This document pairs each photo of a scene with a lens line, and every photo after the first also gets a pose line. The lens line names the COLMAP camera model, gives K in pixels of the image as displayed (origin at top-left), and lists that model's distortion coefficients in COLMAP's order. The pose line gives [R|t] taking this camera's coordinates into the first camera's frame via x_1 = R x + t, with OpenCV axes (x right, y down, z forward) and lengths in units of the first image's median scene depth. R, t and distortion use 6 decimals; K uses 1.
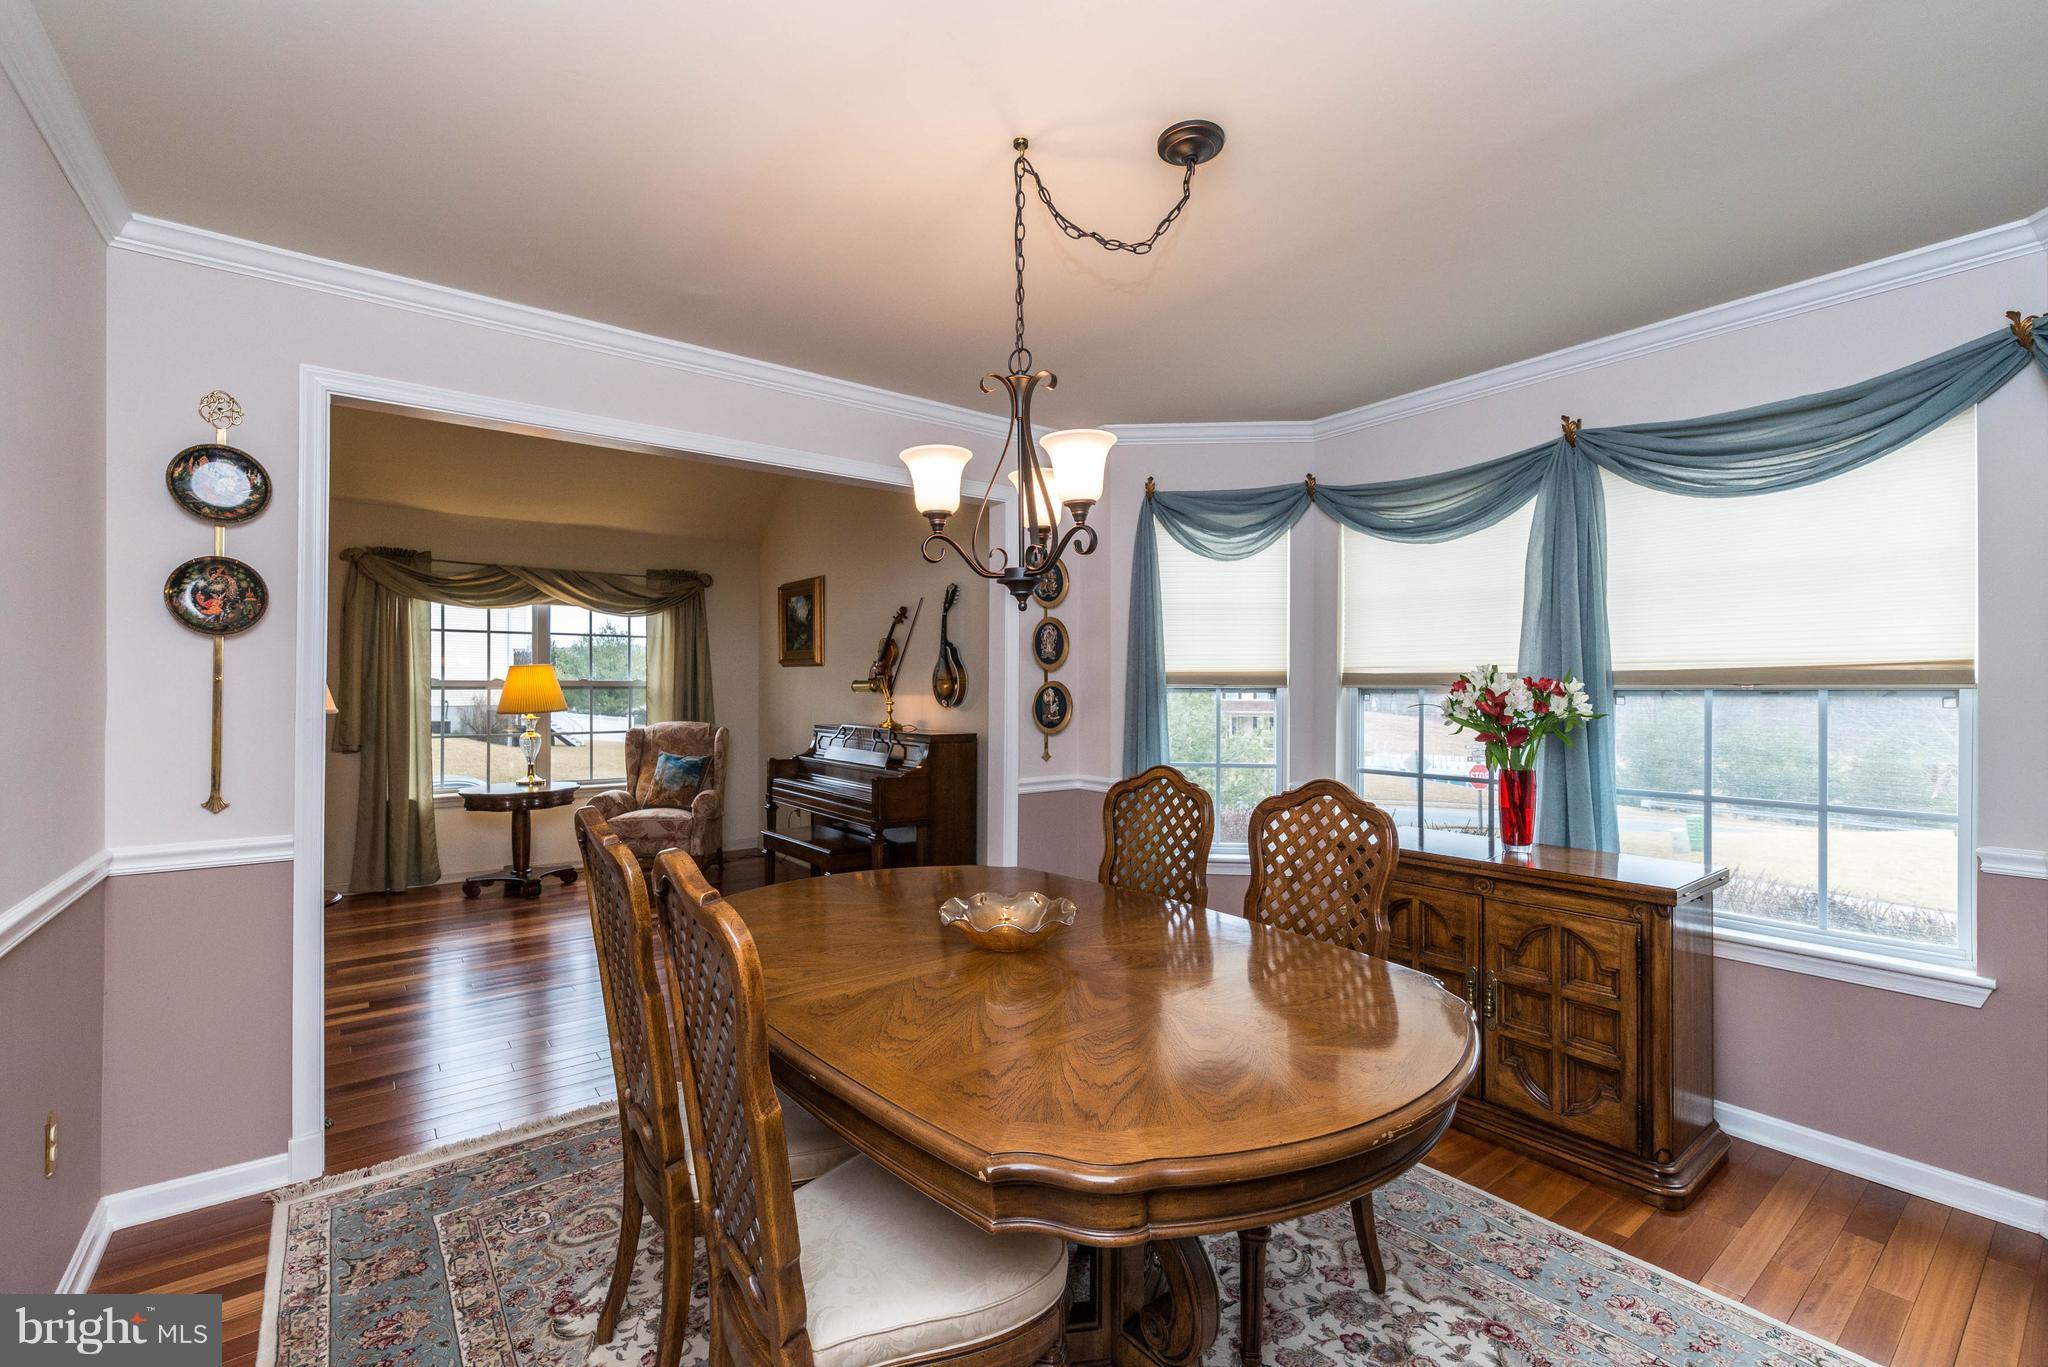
lens RADIAL K [[848.8, 0, 1024.0], [0, 848.8, 683.5], [0, 0, 1]] dist [0.021140, -0.000192]
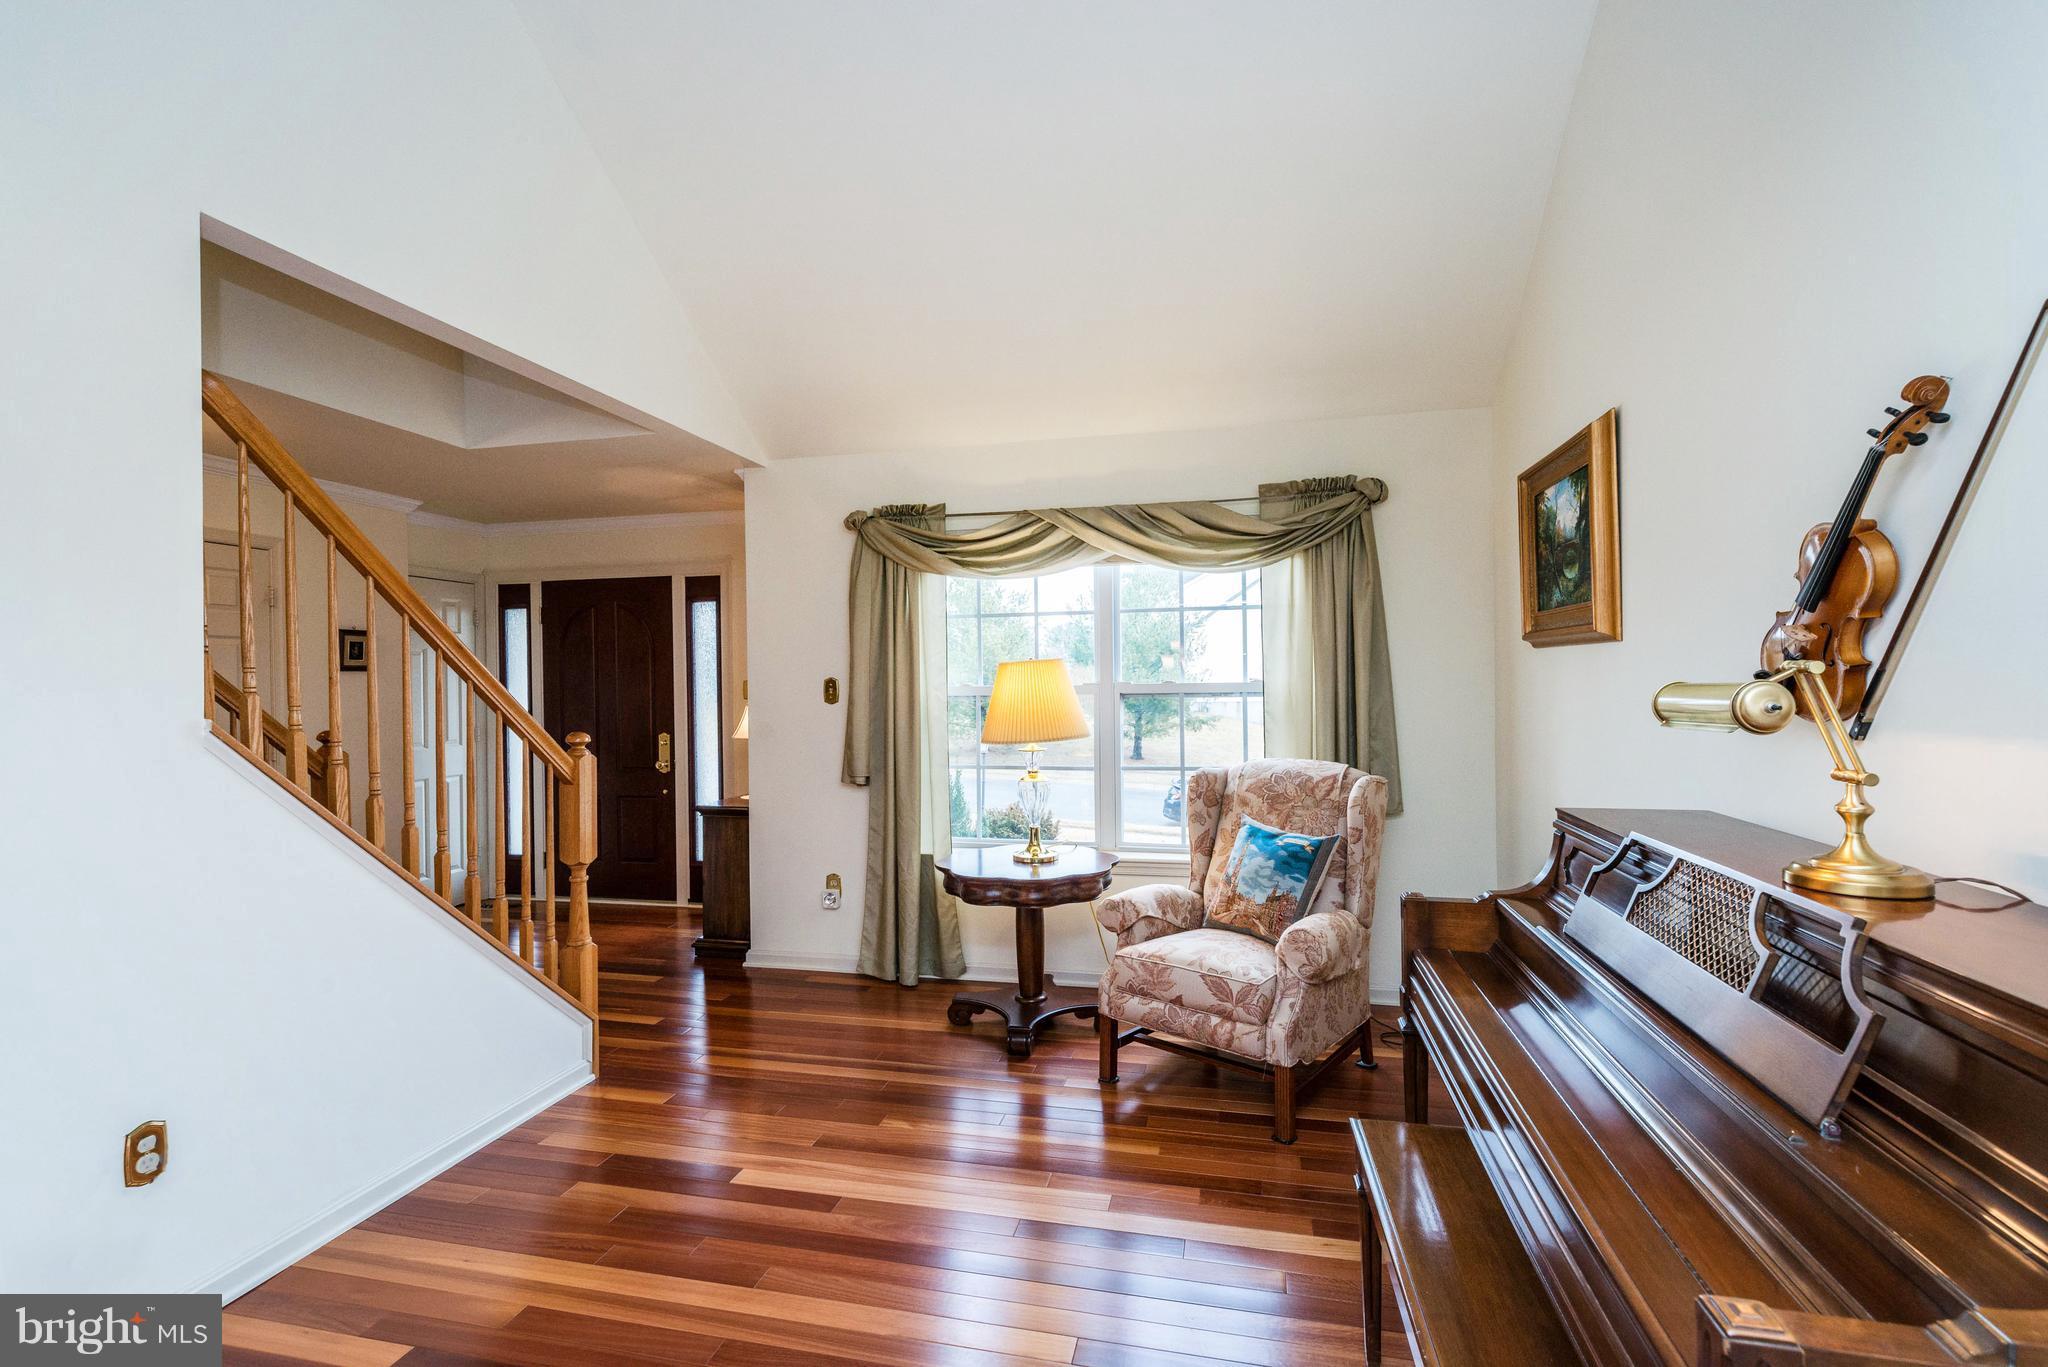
lens RADIAL K [[848.8, 0, 1024.0], [0, 848.8, 683.5], [0, 0, 1]] dist [0.021140, -0.000192]
pose [[0.599597, -0.009000, -0.800252, -0.089732], [0.020109, 0.999790, 0.003822, -0.007350], [0.800049, -0.018384, 0.599652, 0.584467]]
